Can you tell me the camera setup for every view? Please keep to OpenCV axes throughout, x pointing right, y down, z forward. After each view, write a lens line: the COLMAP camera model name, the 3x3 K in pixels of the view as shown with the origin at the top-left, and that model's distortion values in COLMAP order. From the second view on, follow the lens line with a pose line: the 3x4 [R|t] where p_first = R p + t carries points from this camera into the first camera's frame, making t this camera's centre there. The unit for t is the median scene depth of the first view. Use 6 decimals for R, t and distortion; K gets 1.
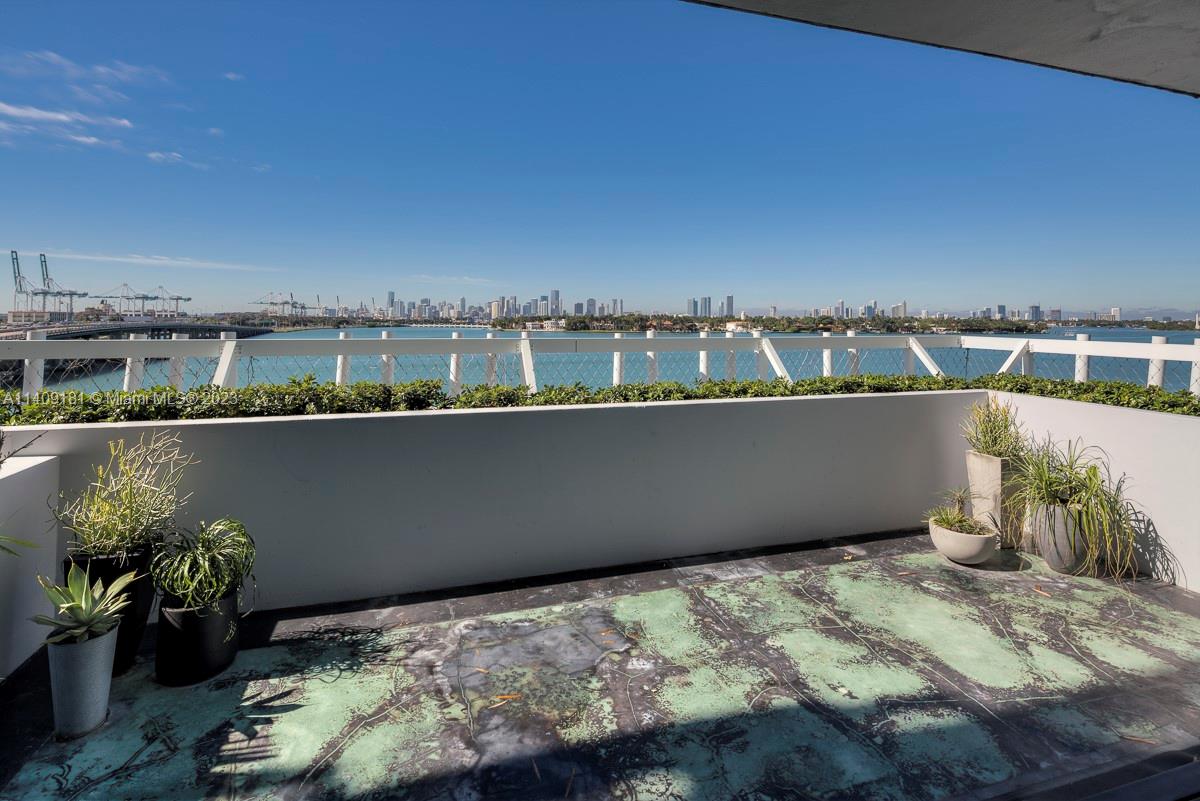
lens RADIAL K [[582.1, 0, 612.2], [0, 582.1, 315.6], [0, 0, 1]] dist [-0.000080, -0.001738]
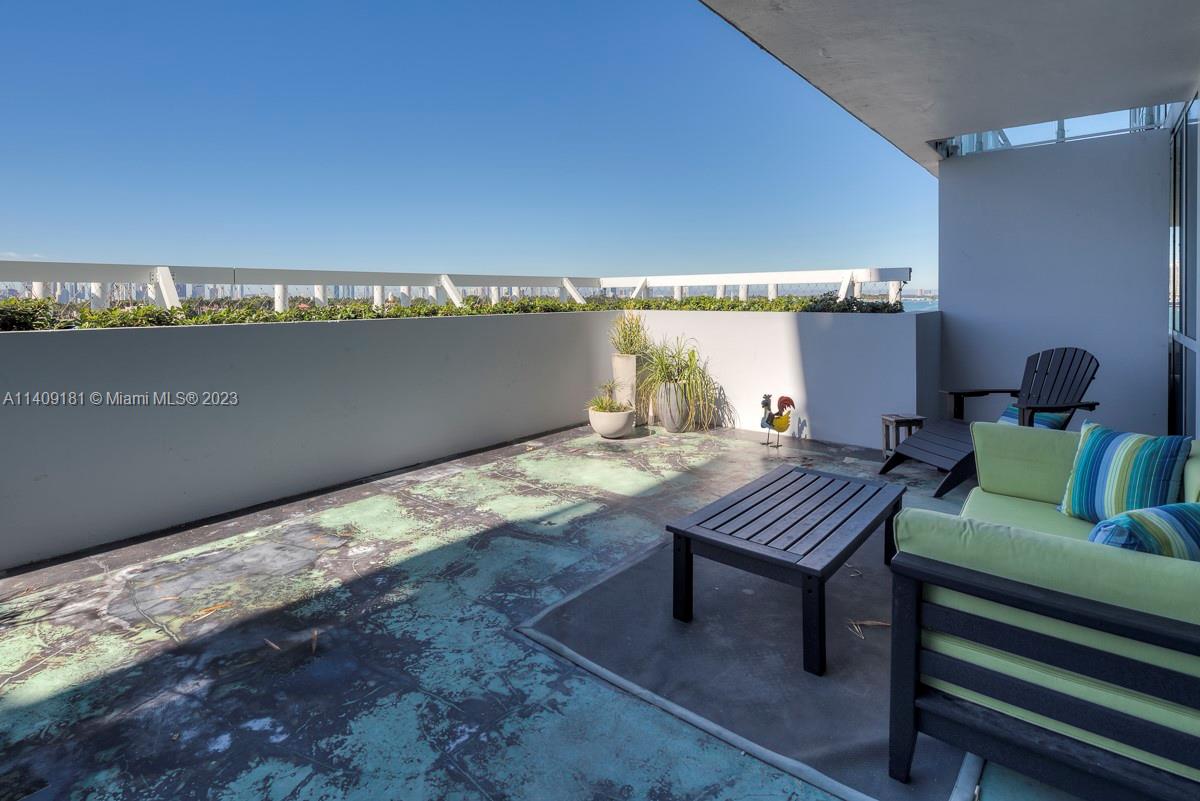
lens RADIAL K [[582.1, 0, 600.2], [0, 582.1, 318.9], [0, 0, 1]] dist [-0.000080, -0.001738]
pose [[0.843553, -0.033601, 0.535993, -0.108134], [0.012313, 0.998988, 0.043248, 0.130614], [-0.536904, -0.029883, 0.843114, -0.055870]]
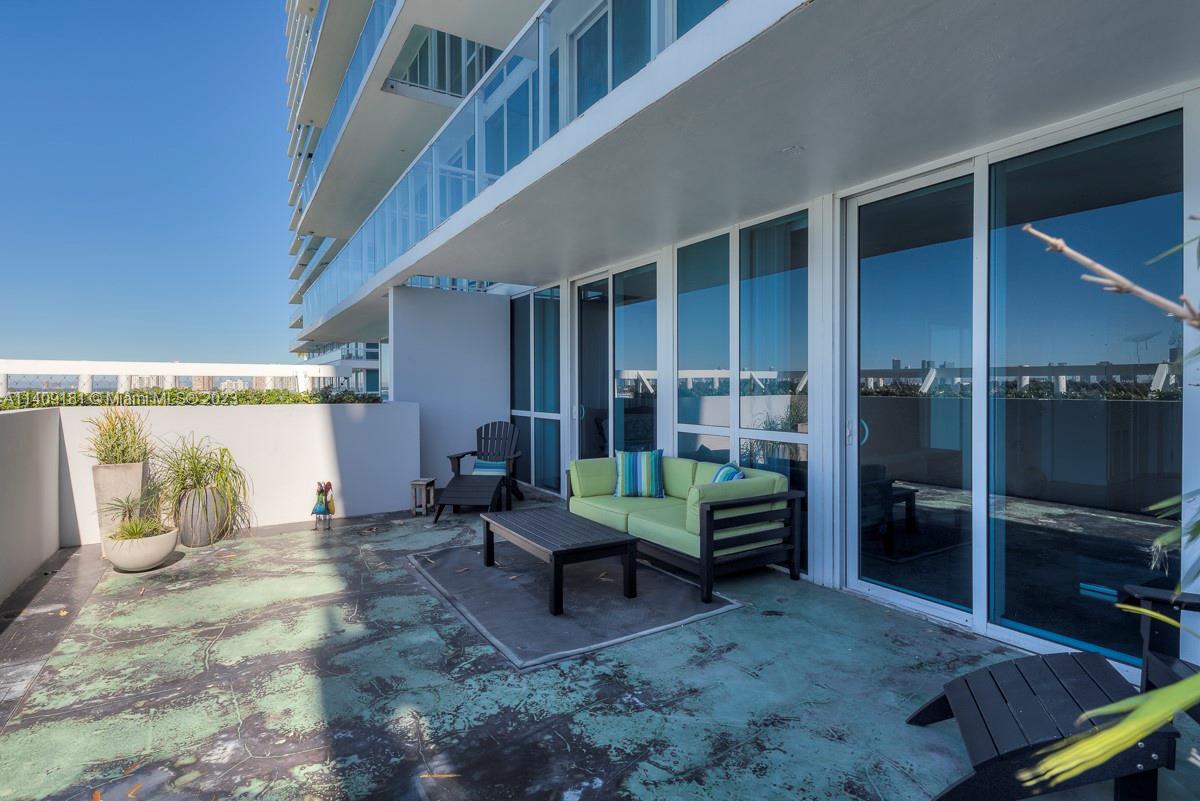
lens RADIAL K [[582.1, 0, 561.5], [0, 582.1, 398.1], [0, 0, 1]] dist [-0.000080, -0.001738]
pose [[-0.215460, -0.021674, 0.976272, -0.586209], [-0.003231, 0.999764, 0.021482, 0.132939], [-0.976507, 0.001474, -0.215479, 0.624090]]
